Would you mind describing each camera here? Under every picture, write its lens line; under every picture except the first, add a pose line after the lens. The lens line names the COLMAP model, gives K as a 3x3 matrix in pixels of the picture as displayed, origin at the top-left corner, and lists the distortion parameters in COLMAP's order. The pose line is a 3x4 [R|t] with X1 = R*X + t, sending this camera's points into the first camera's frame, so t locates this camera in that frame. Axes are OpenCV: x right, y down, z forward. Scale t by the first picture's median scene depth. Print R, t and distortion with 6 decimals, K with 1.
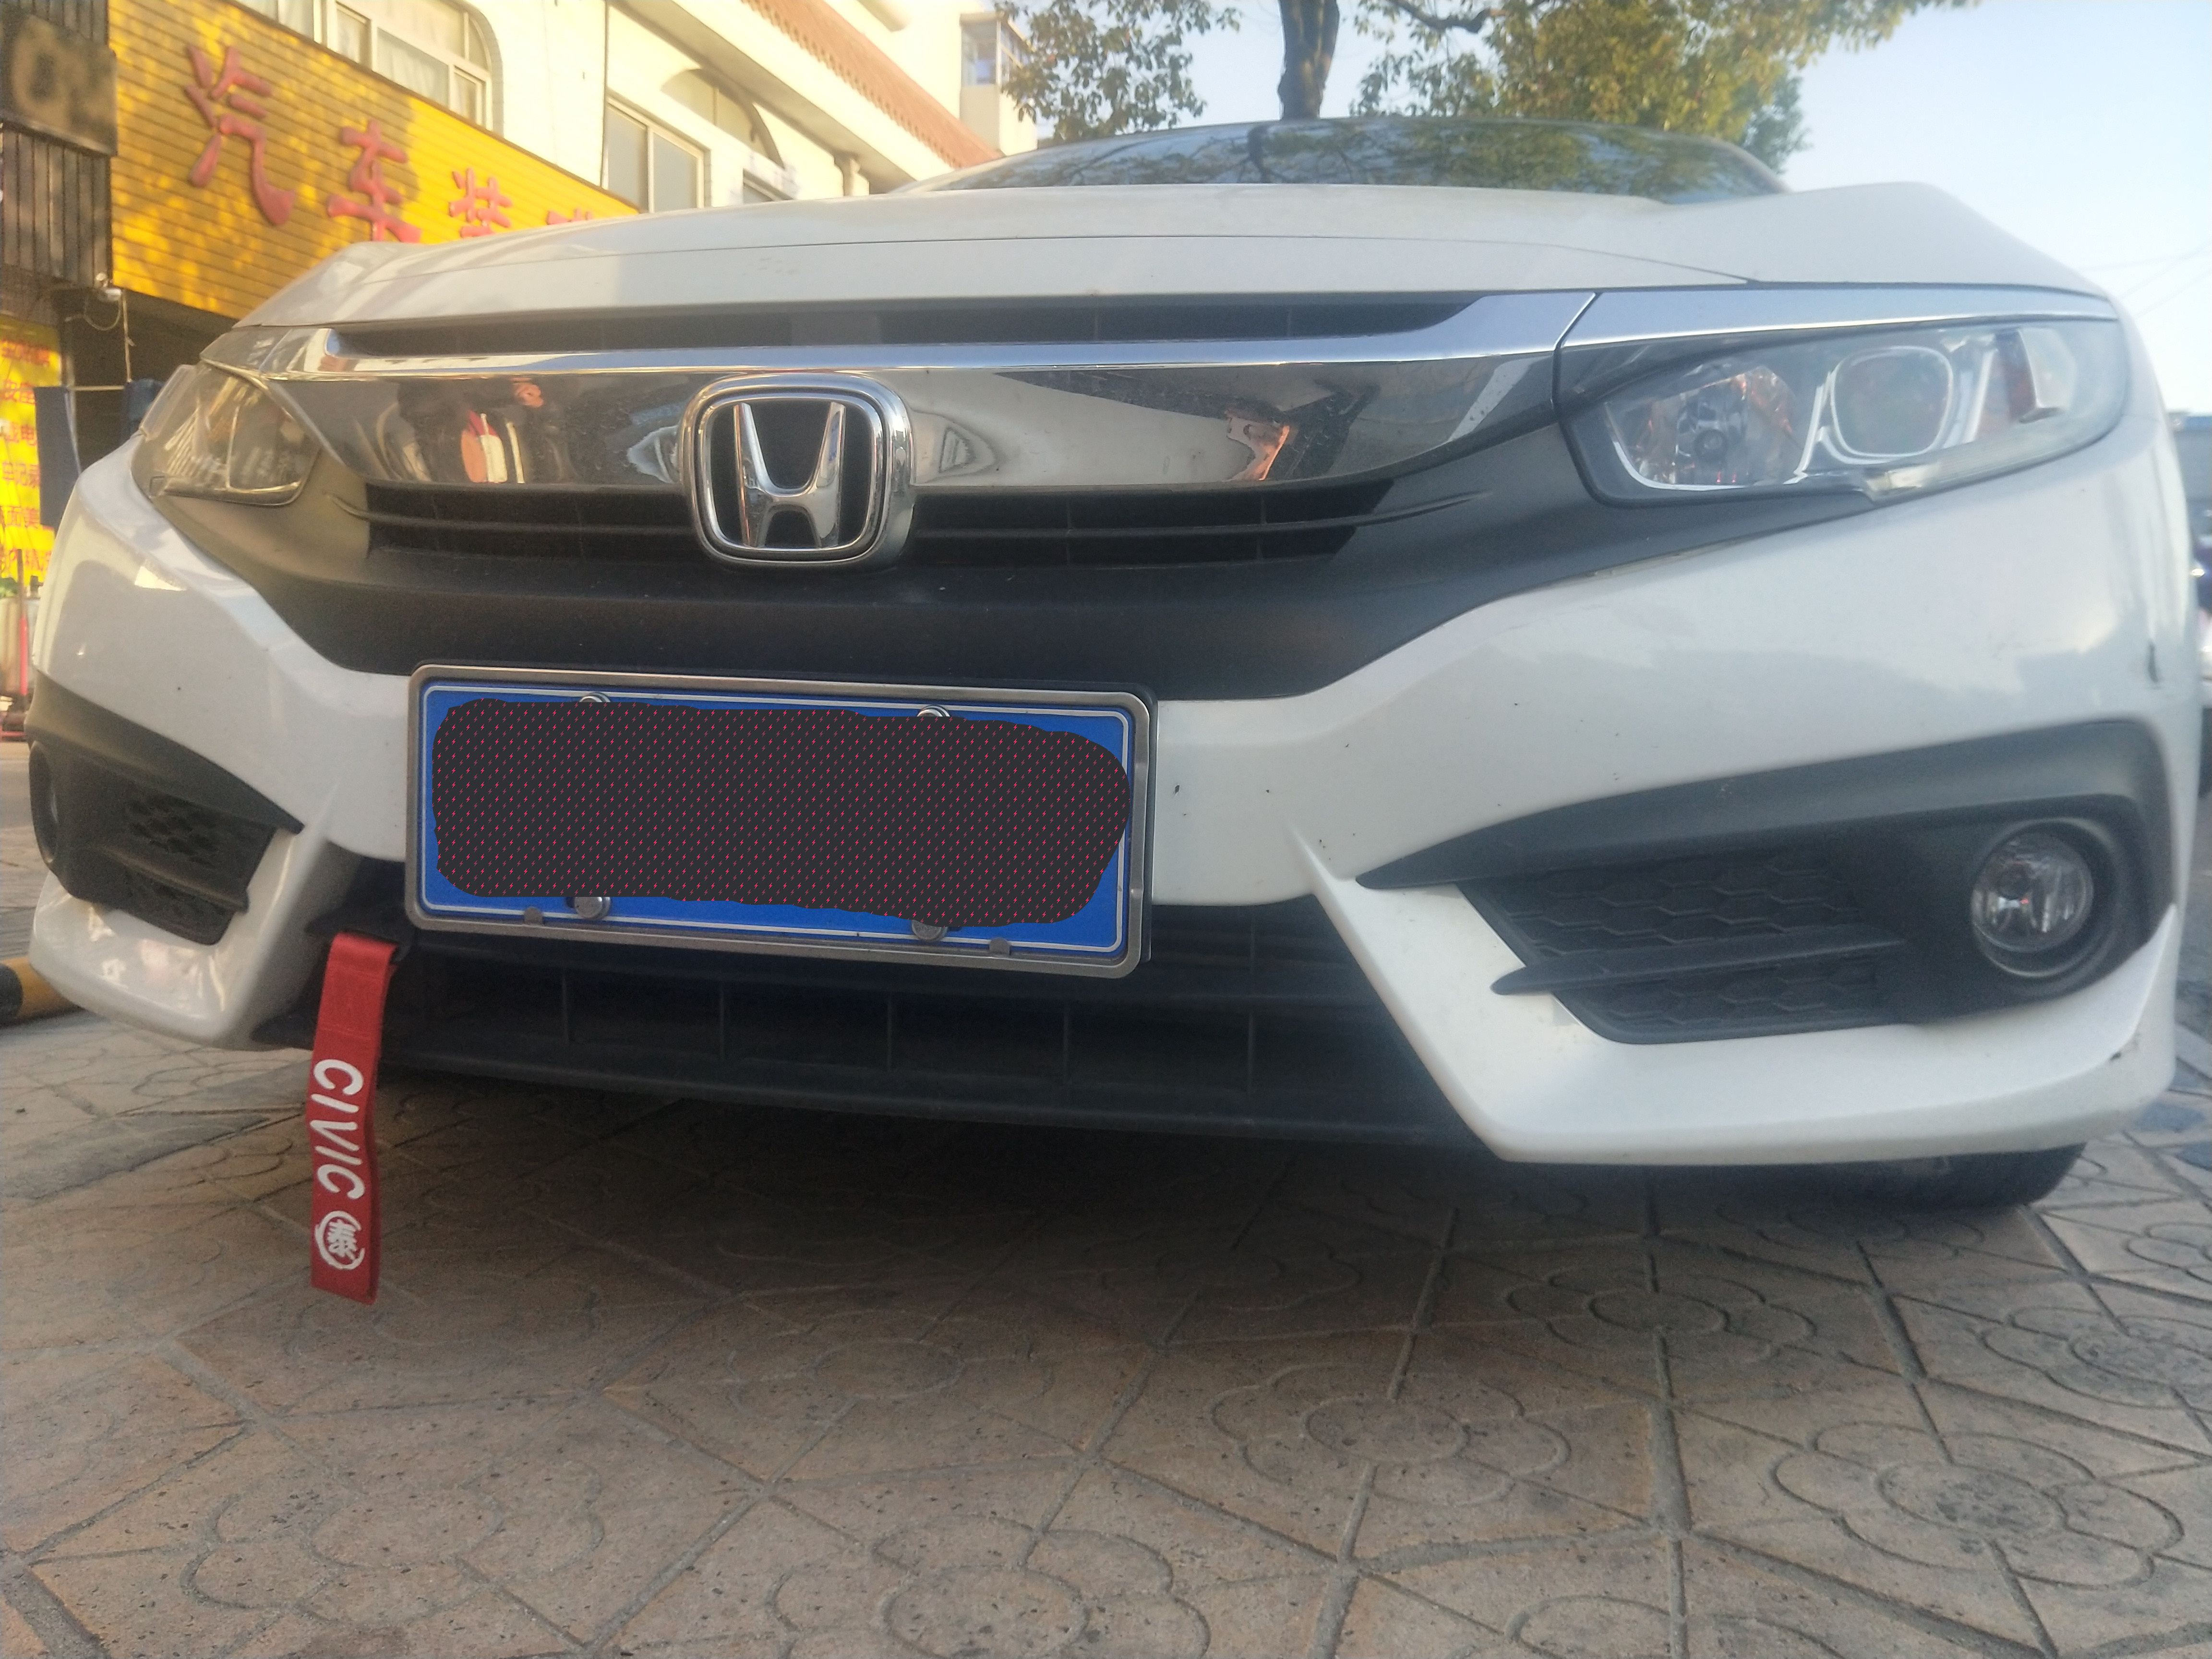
lens RADIAL K [[1907.4, 0, 1120.0], [0, 1907.4, 835.9], [0, 0, 1]] dist [-0.008361, -0.009027]
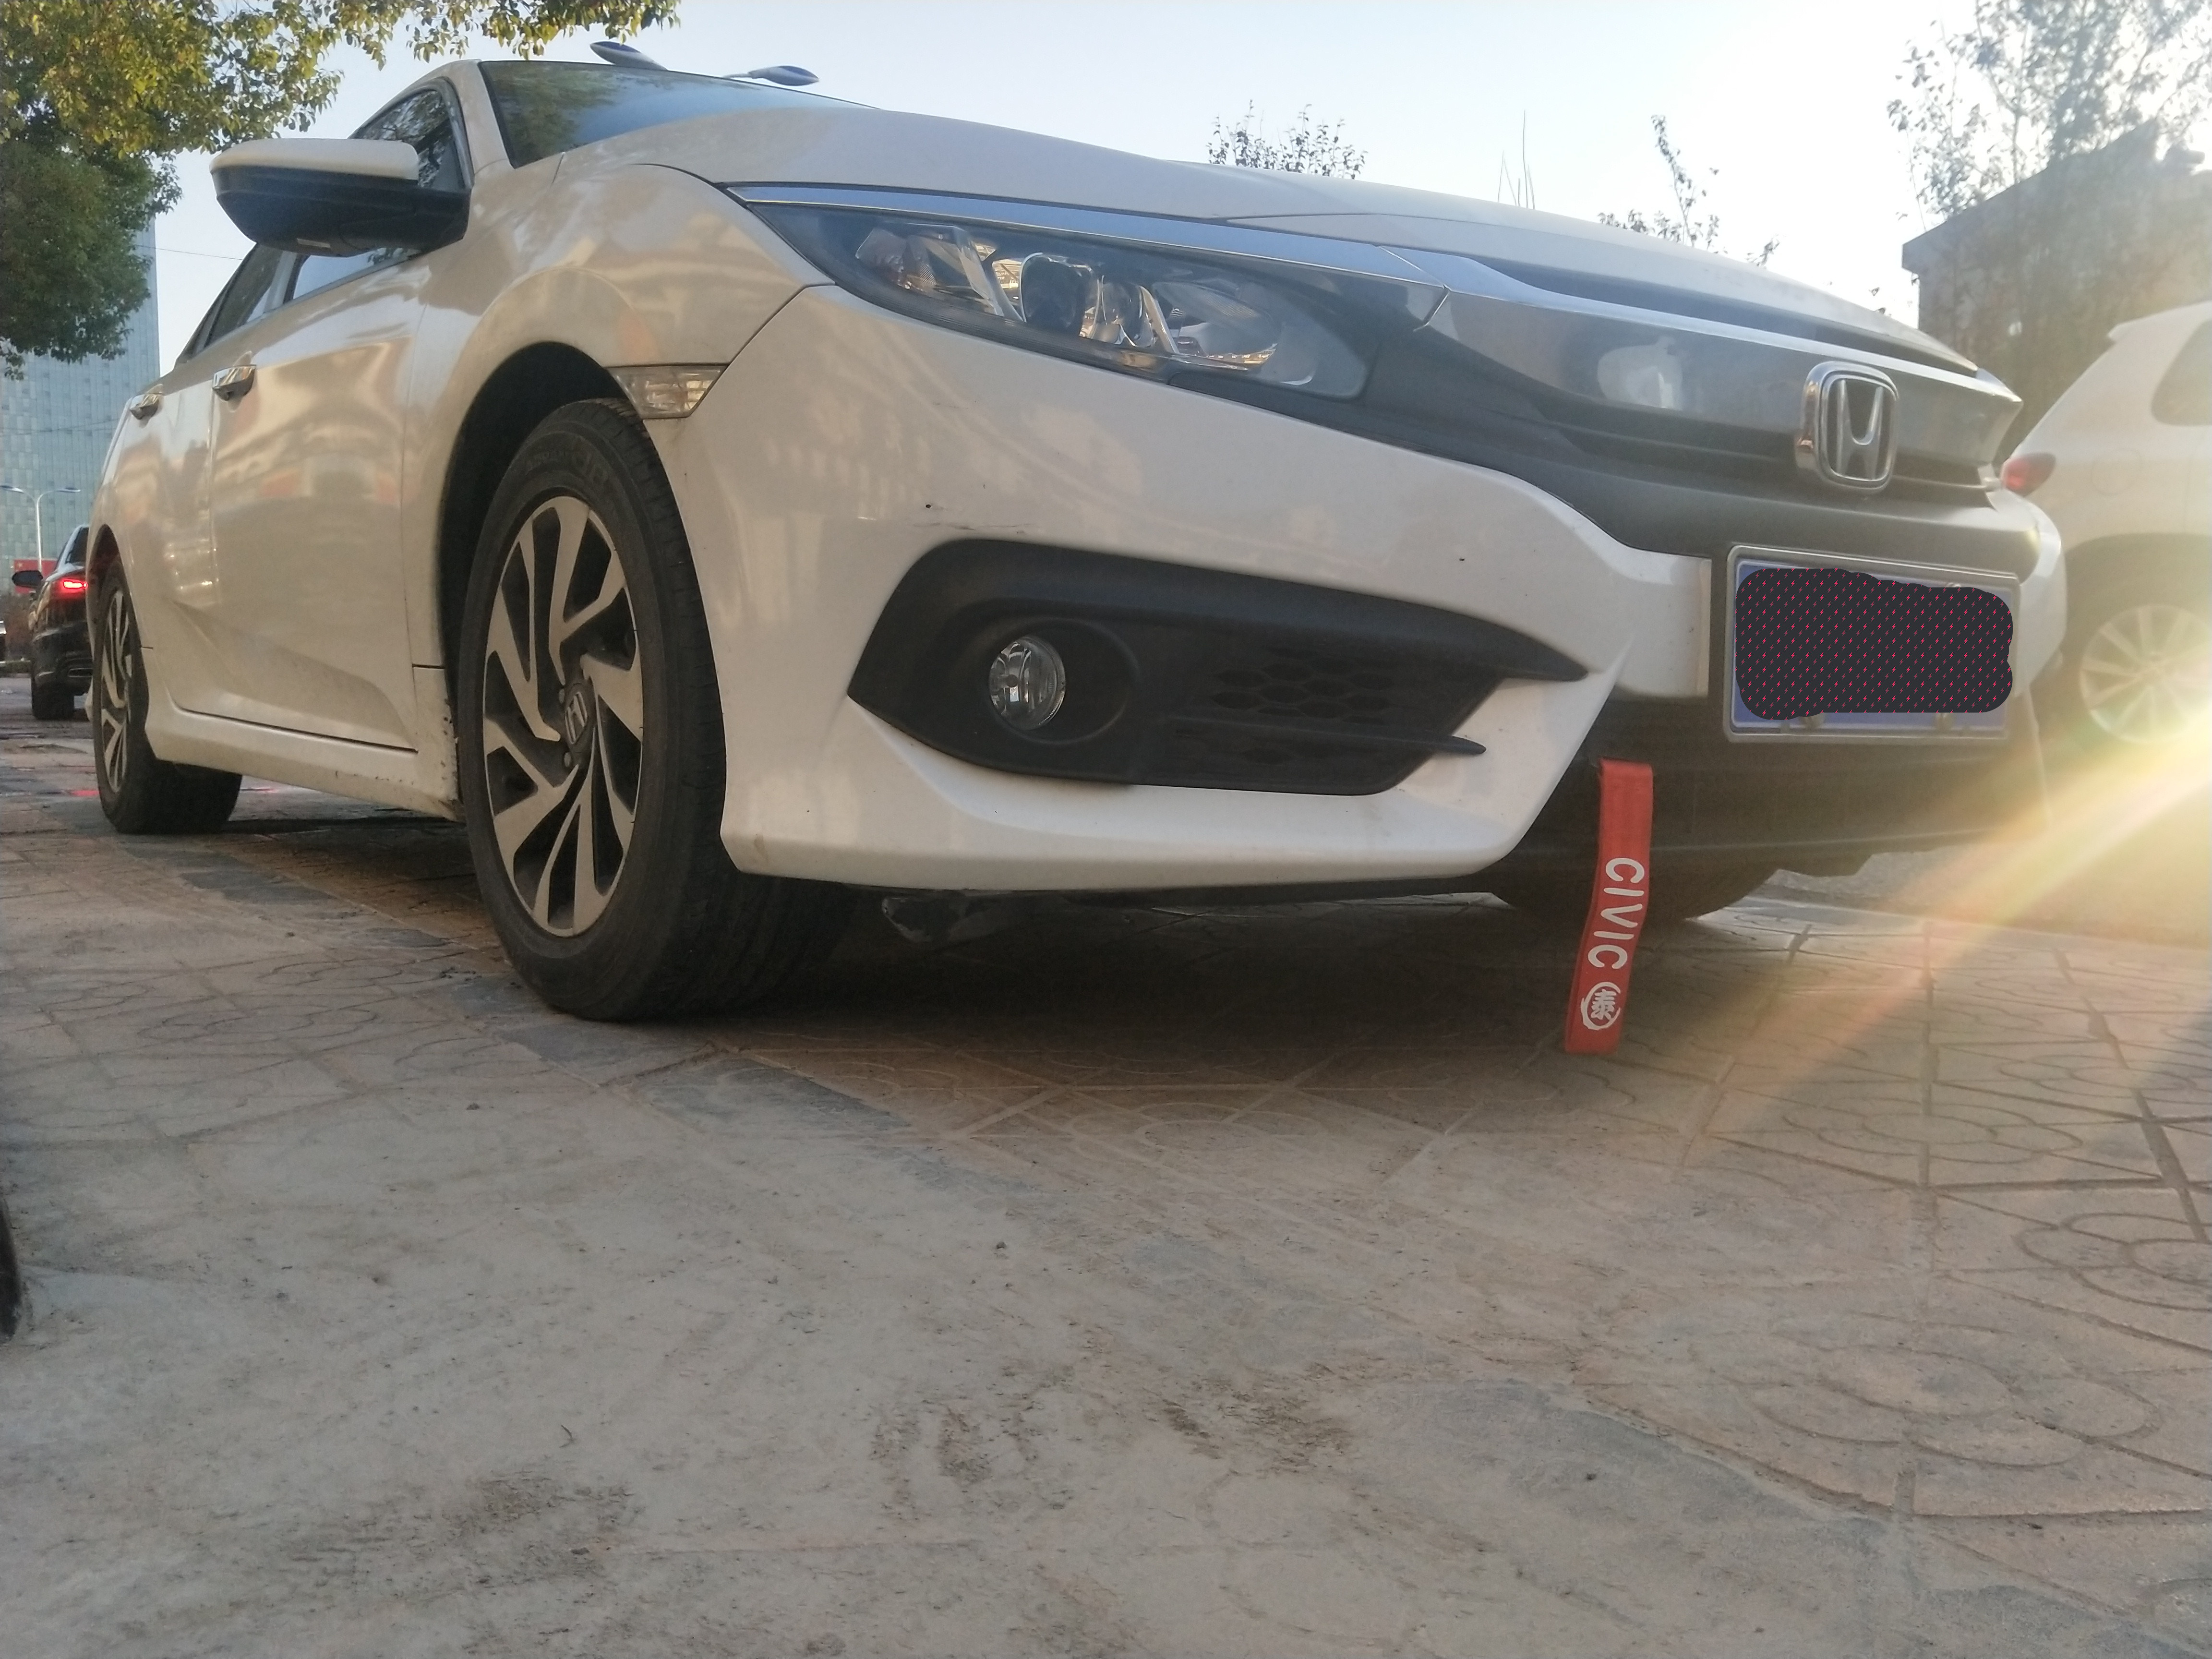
lens RADIAL K [[1907.4, 0, 1101.8], [0, 1907.4, 816.4], [0, 0, 1]] dist [-0.008361, -0.009027]
pose [[0.637197, -0.068730, 0.767630, -0.316529], [0.064714, 0.997270, 0.035574, 0.004547], [-0.767979, 0.027009, 0.639905, 0.090095]]
